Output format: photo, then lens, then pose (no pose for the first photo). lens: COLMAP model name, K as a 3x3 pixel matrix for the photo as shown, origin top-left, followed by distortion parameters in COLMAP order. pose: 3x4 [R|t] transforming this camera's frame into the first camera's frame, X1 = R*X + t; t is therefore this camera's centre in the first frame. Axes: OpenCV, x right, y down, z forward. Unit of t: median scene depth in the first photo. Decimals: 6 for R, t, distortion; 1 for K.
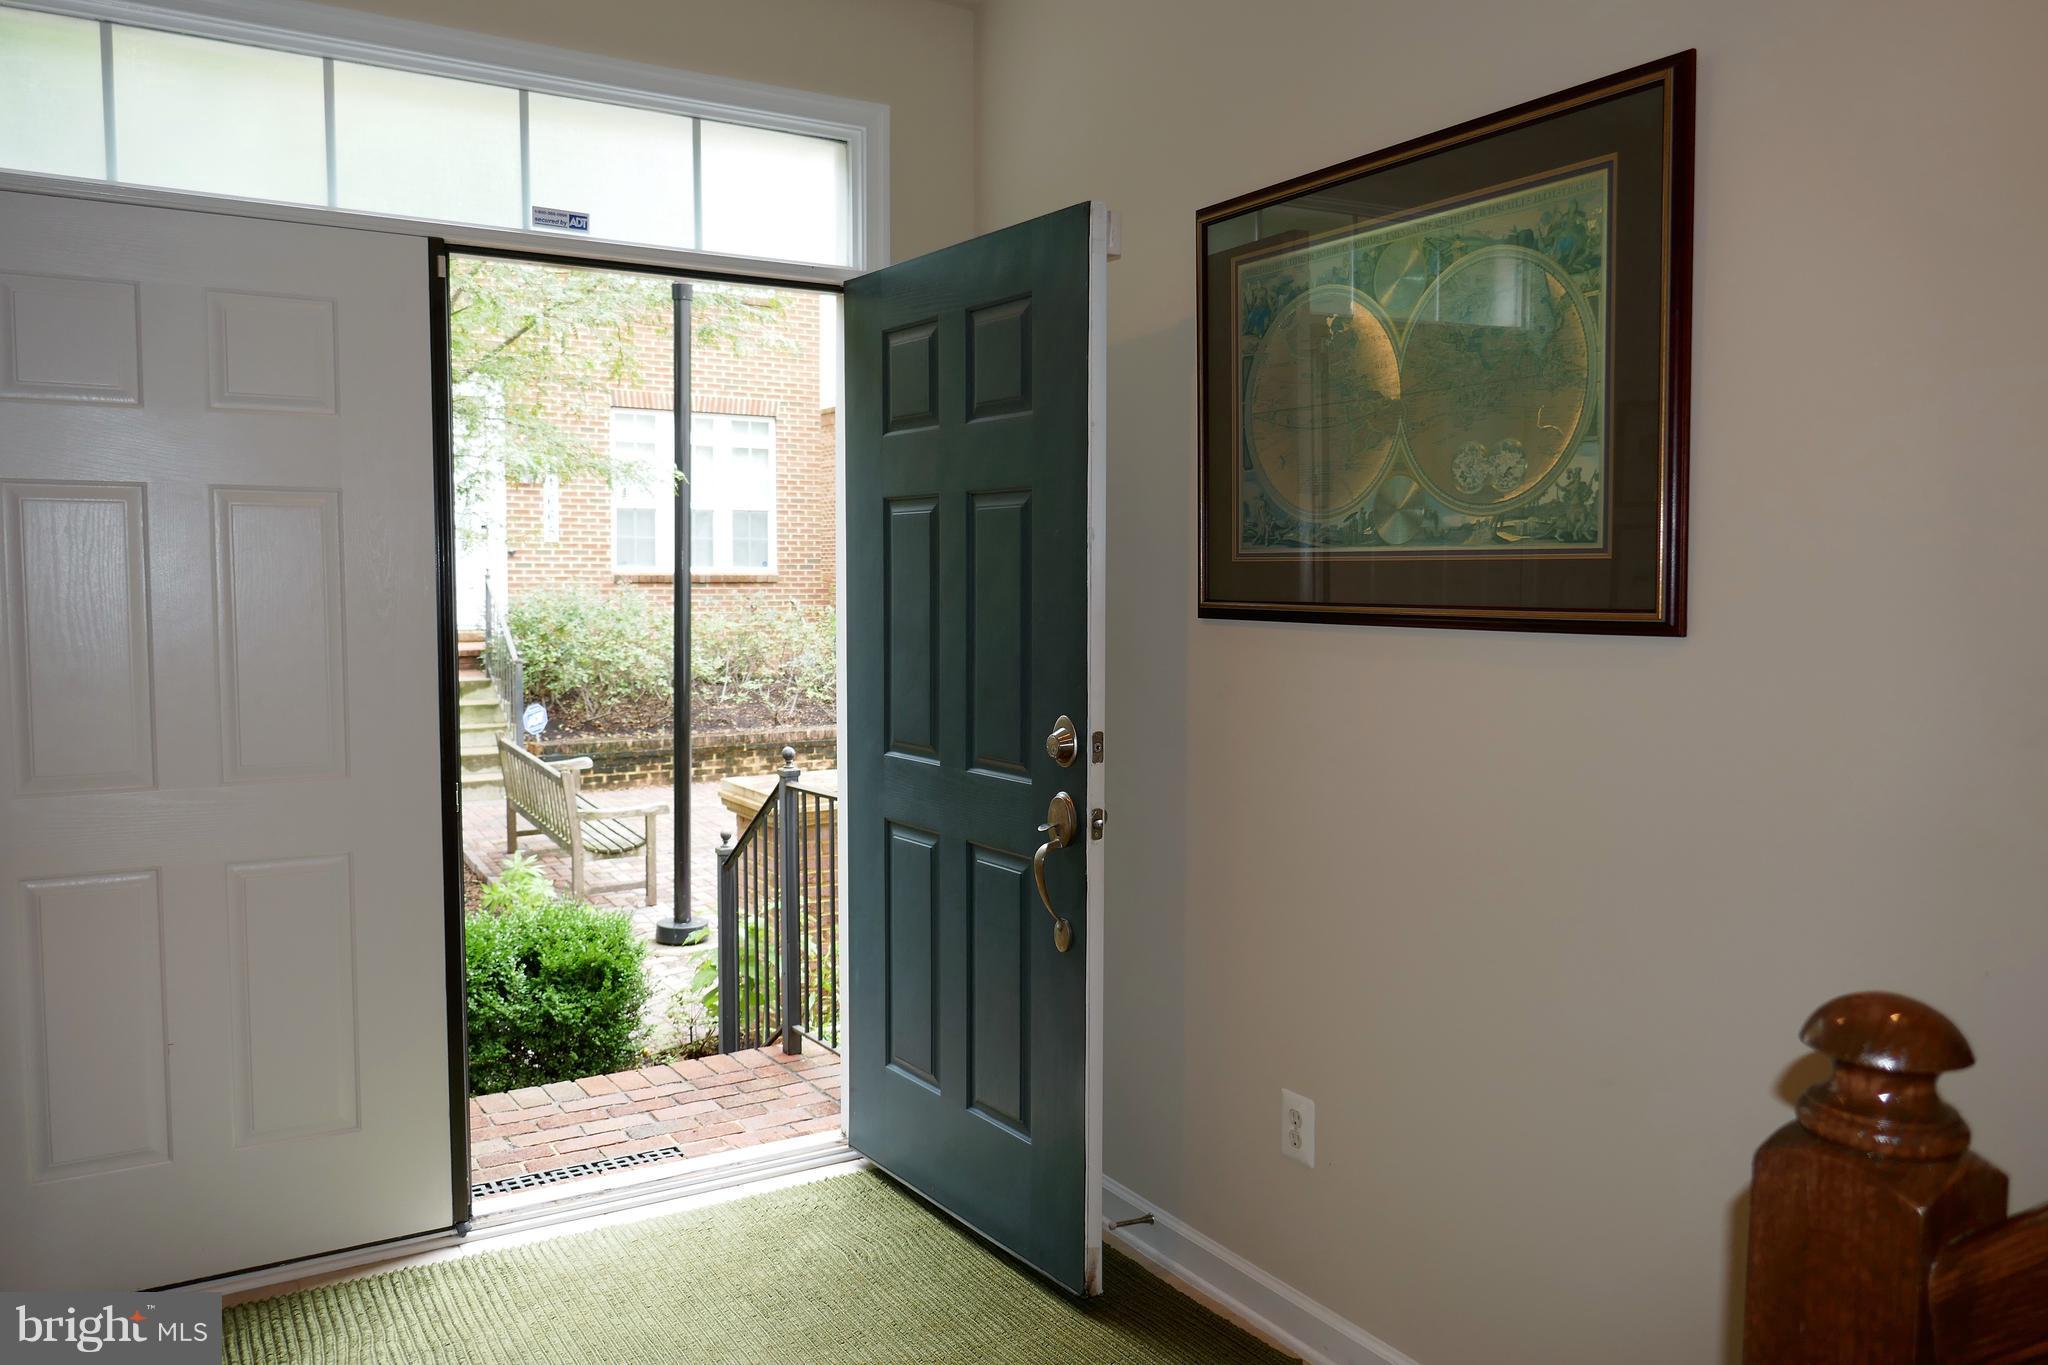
lens RADIAL K [[1479.7, 0, 1016.7], [0, 1479.7, 680.0], [0, 0, 1]] dist [-0.015065, 0.004640]
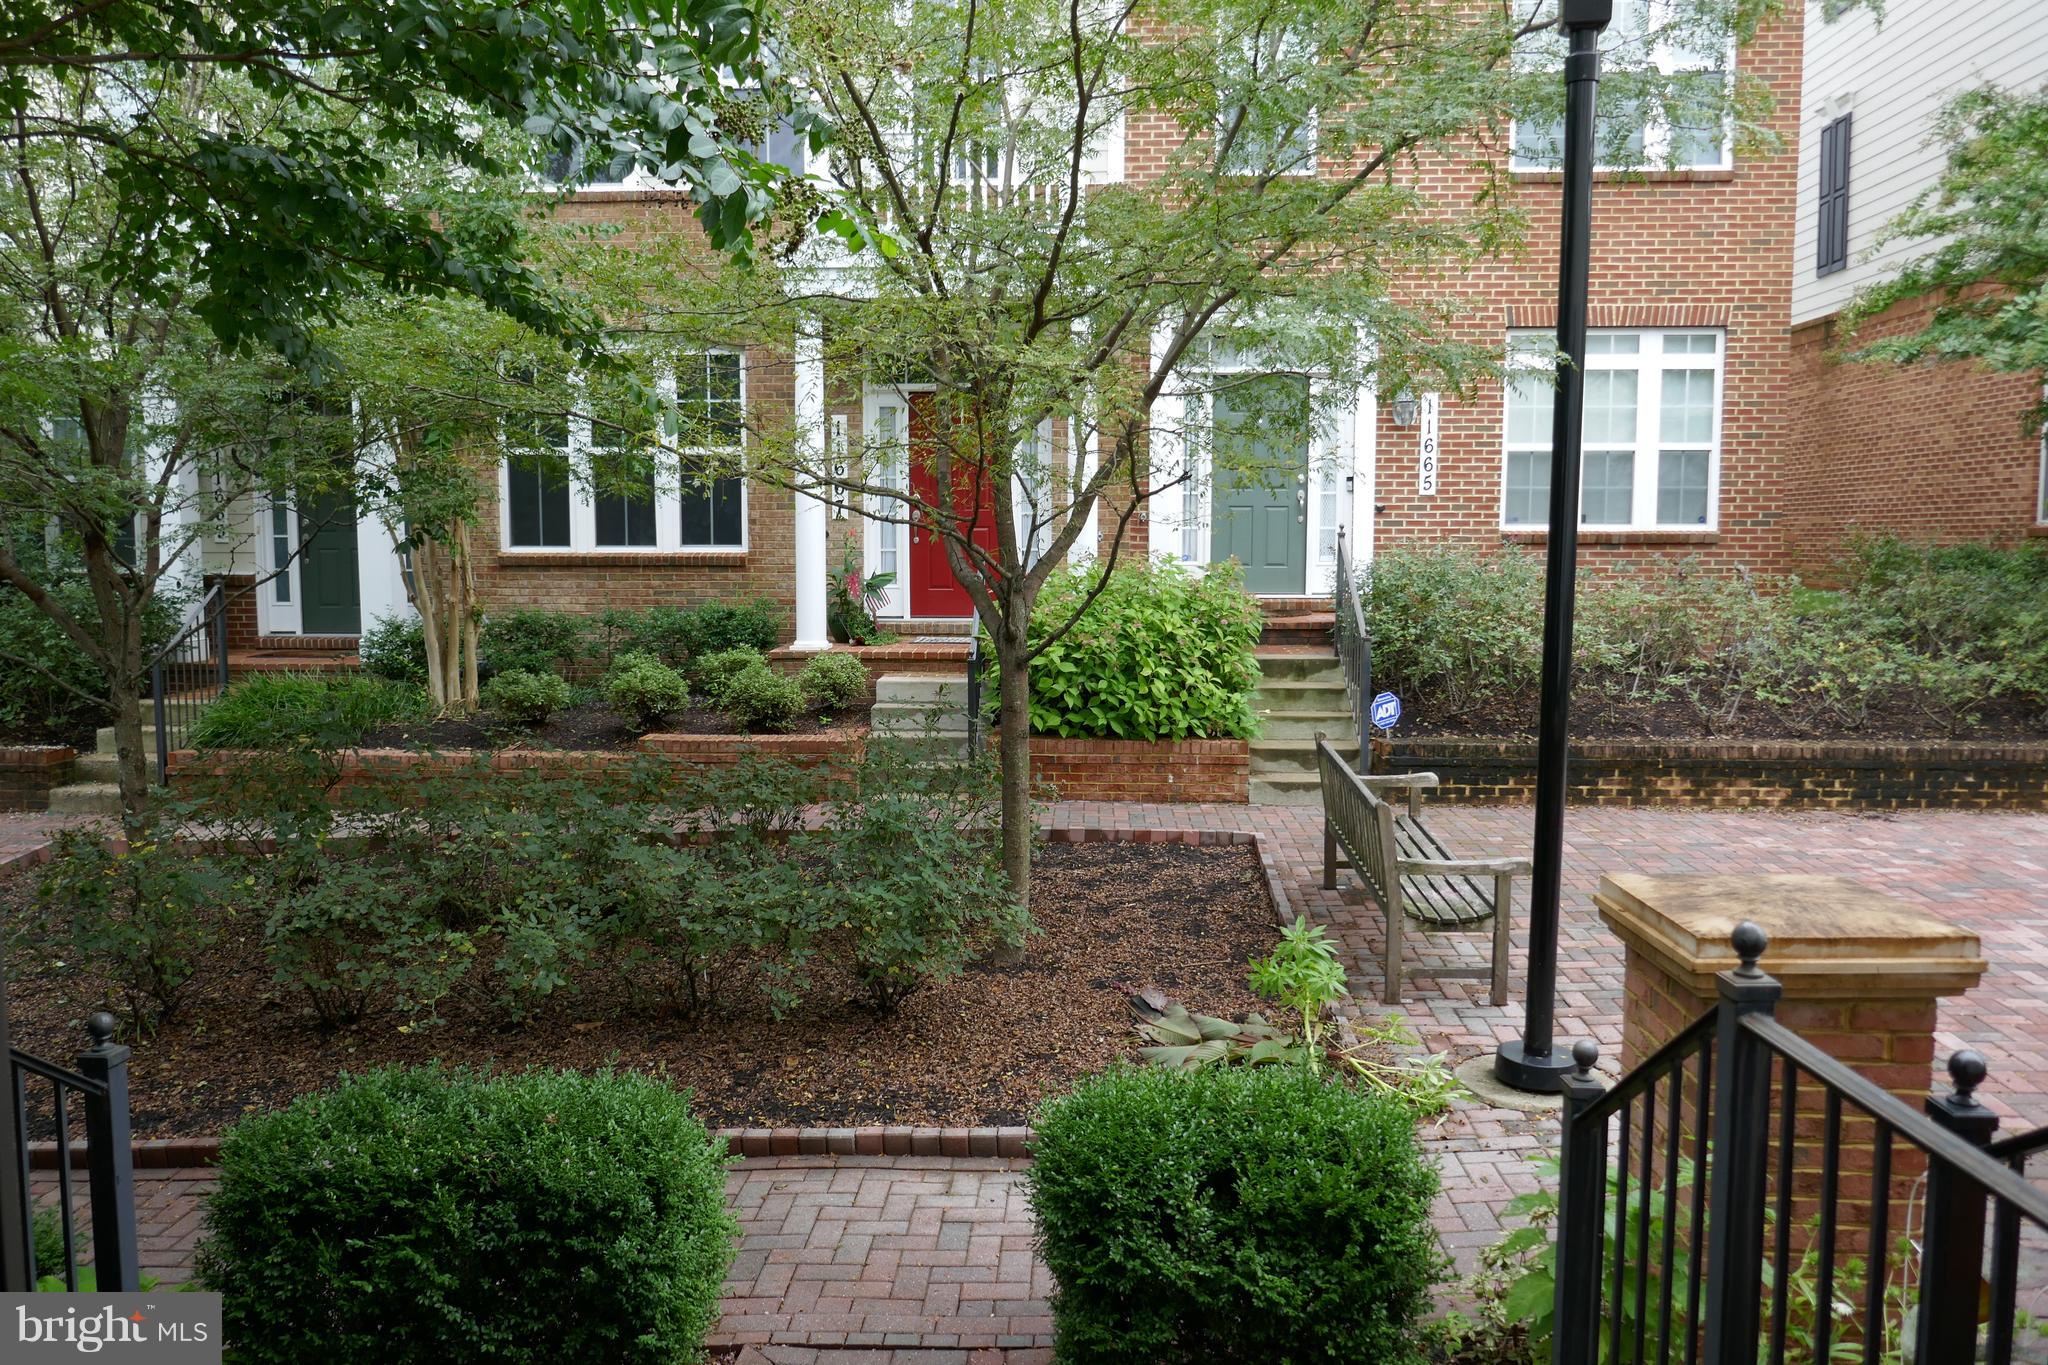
lens RADIAL K [[1479.7, 0, 1015.0], [0, 1479.7, 681.1], [0, 0, 1]] dist [-0.015065, 0.004640]
pose [[0.824609, 0.048536, -0.563617, -0.036306], [-0.036578, 0.998802, 0.032496, -0.008349], [0.564519, -0.006181, 0.825397, 0.210902]]
